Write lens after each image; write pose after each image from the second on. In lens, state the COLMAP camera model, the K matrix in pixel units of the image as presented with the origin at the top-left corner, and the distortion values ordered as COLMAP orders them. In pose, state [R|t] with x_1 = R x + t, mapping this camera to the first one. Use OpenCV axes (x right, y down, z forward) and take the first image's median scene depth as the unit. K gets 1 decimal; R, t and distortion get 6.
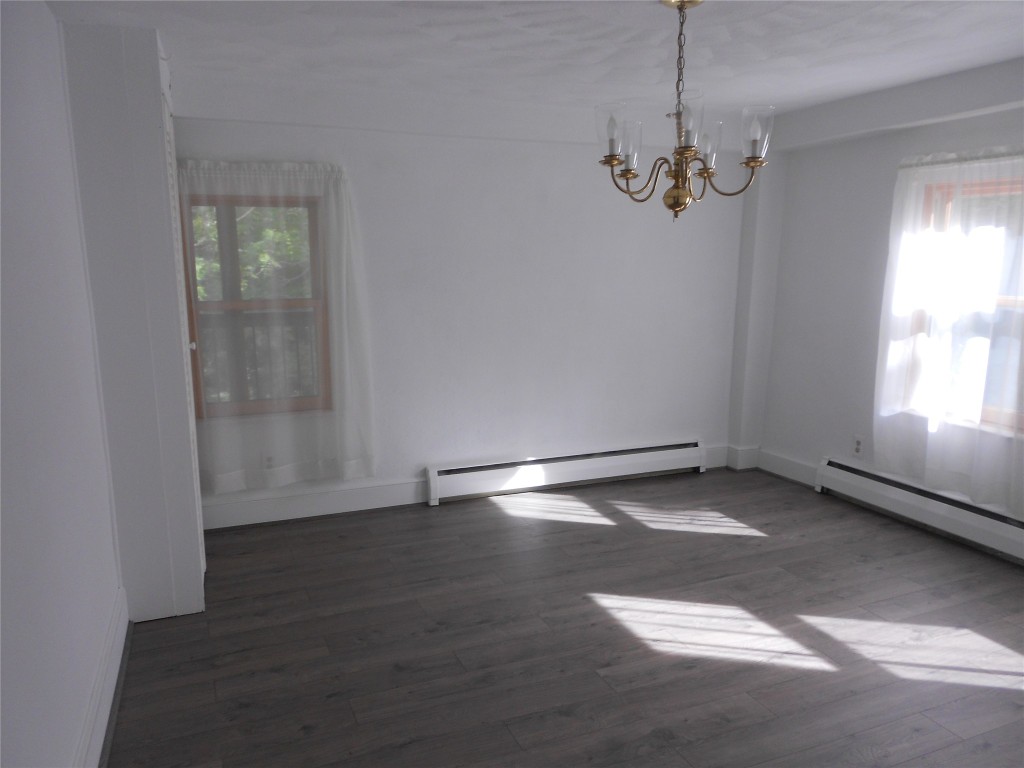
lens RADIAL K [[803.3, 0, 513.2], [0, 803.3, 387.2], [0, 0, 1]] dist [0.037058, -0.031135]
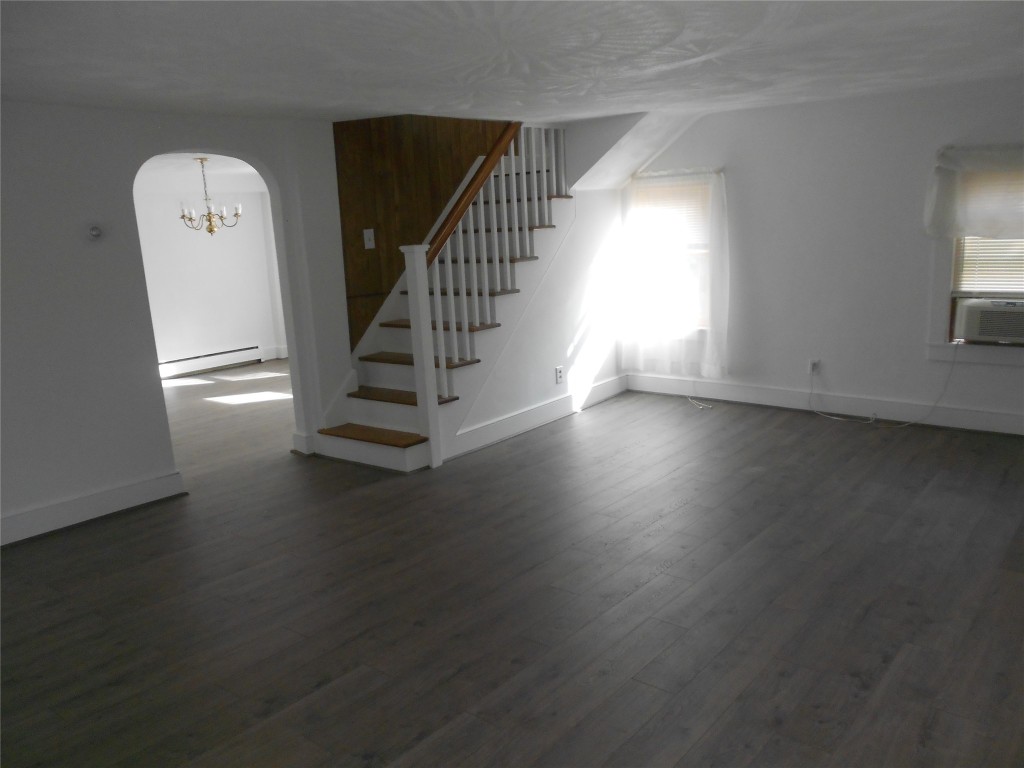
lens RADIAL K [[803.3, 0, 512.2], [0, 803.3, 380.1], [0, 0, 1]] dist [0.037058, -0.031135]
pose [[0.885638, -0.140802, 0.442516, -0.176826], [0.137370, 0.989712, 0.039985, 0.302051], [-0.443594, 0.025376, 0.895869, -1.867678]]
